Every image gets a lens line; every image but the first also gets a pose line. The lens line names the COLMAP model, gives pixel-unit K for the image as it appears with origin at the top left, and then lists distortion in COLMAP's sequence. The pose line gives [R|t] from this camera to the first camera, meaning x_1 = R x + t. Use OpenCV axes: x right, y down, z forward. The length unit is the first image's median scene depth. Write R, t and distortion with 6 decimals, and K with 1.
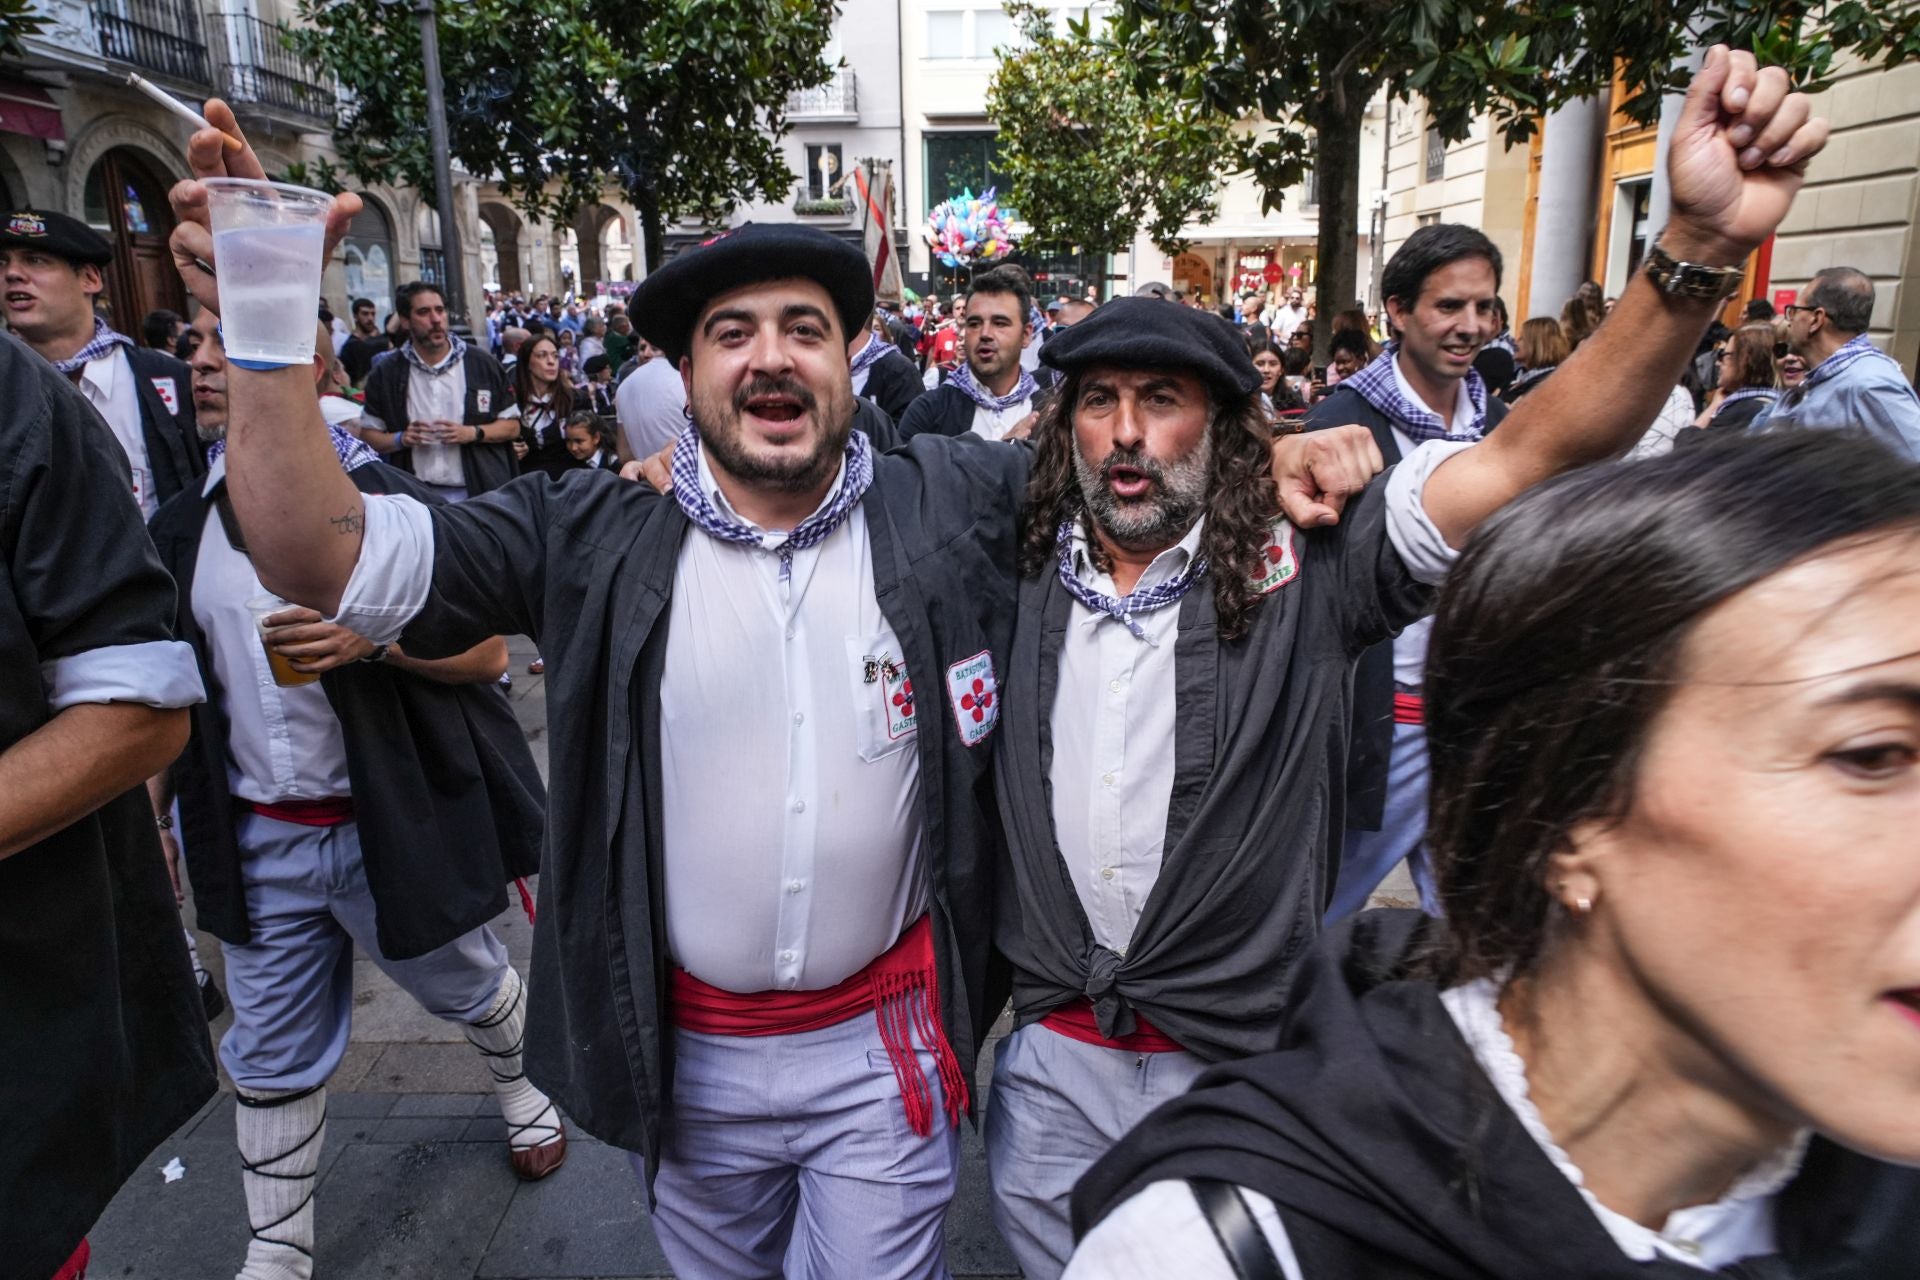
lens RADIAL K [[1354.2, 0, 960.0], [0, 1354.2, 640.0], [0, 0, 1]] dist [0.004479, 0.004766]
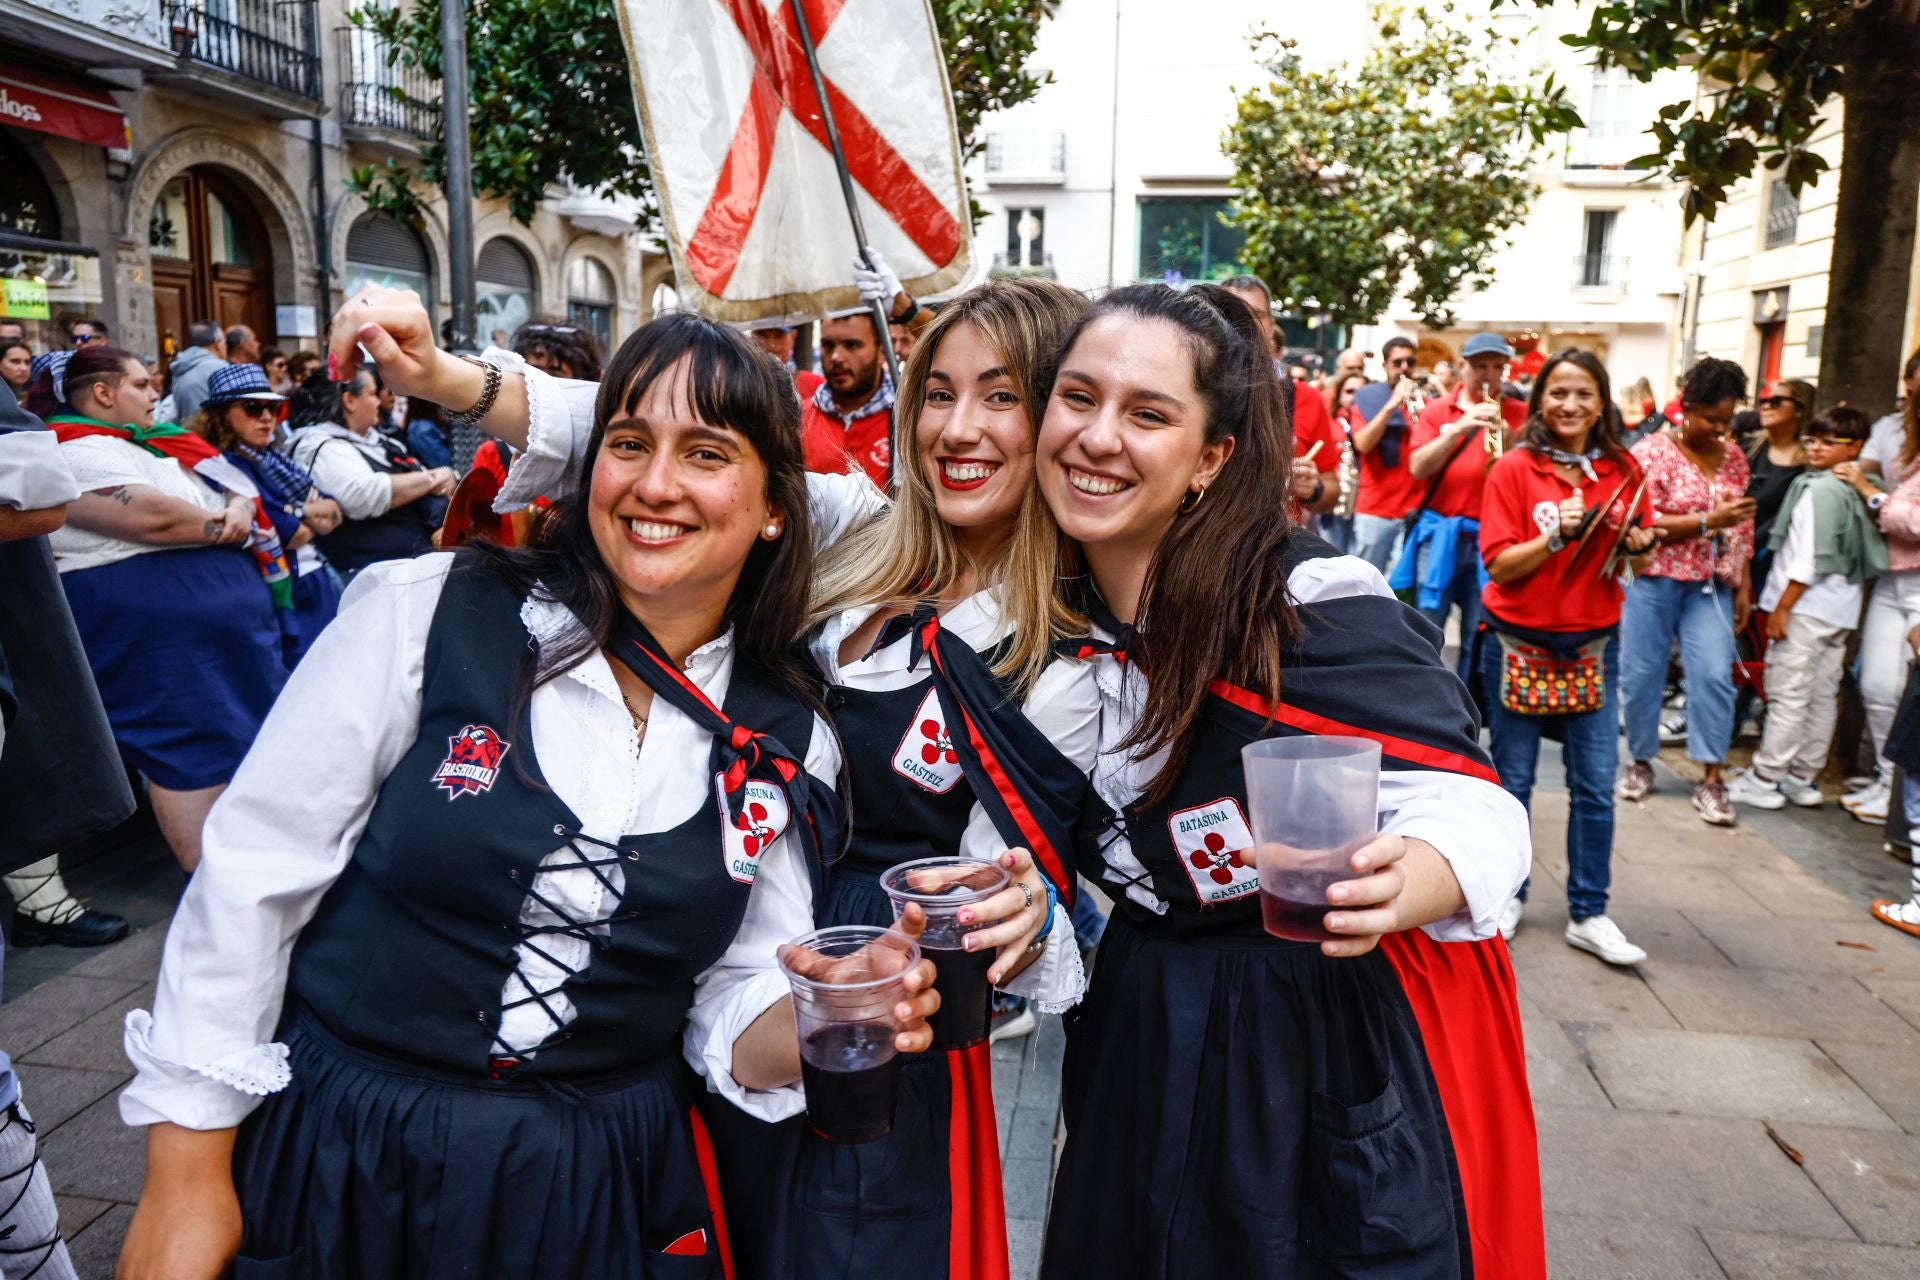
lens RADIAL K [[1401.7, 0, 960.0], [0, 1401.7, 640.0], [0, 0, 1]] dist [-0.041275, 0.007624]
pose [[0.989990, 0.052889, -0.130851, -0.010832], [-0.061549, 0.996111, -0.063048, -0.026665], [0.127007, 0.070470, 0.989395, 0.154397]]
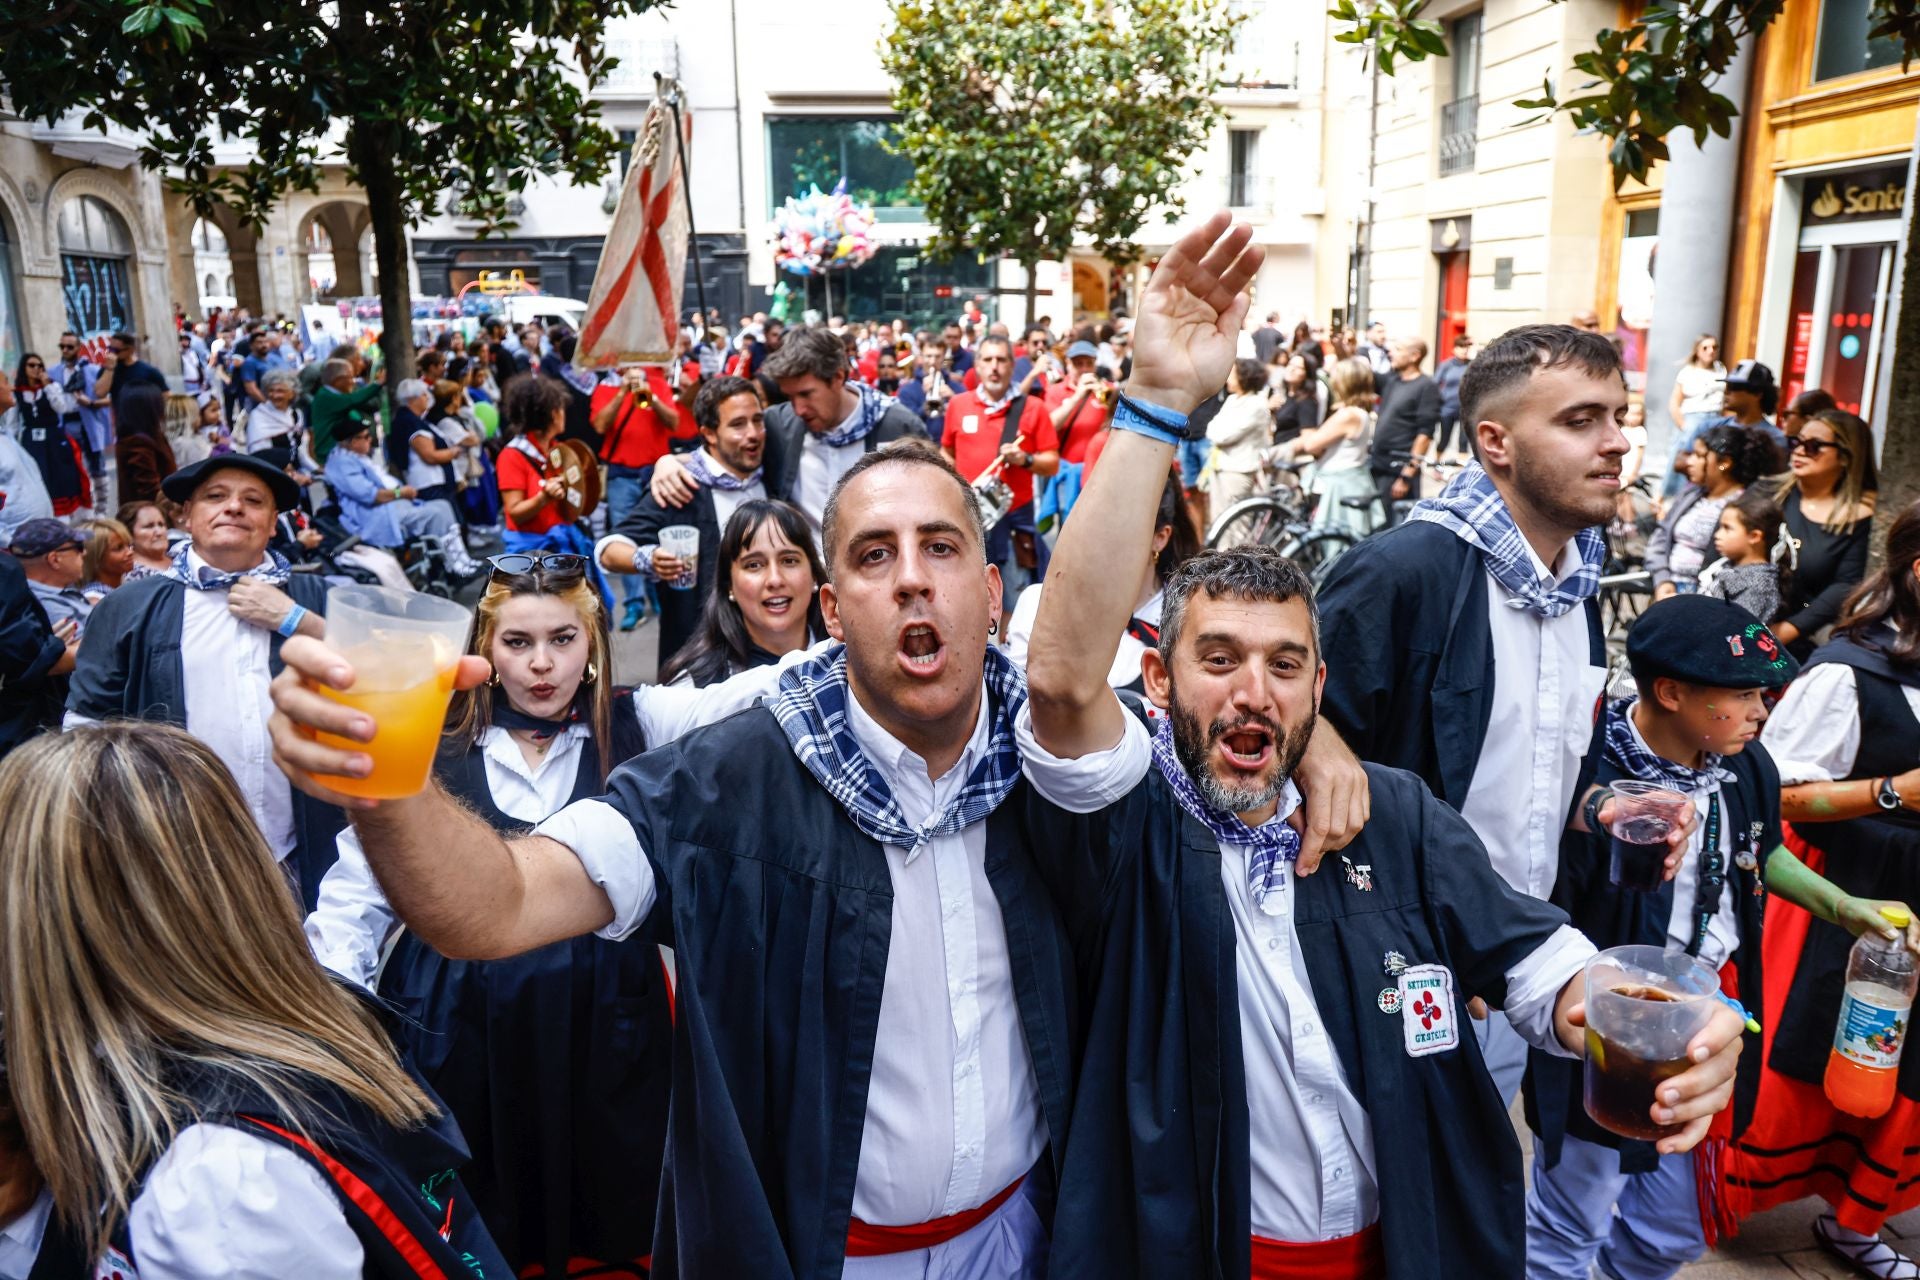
lens RADIAL K [[1453.5, 0, 981.4], [0, 1453.5, 643.5], [0, 0, 1]] dist [-0.098240, 0.114059]
pose [[0.990389, -0.030175, 0.134981, -0.040811], [0.032935, 0.999291, -0.018265, -0.068891], [-0.134334, 0.022535, 0.990680, 0.246300]]
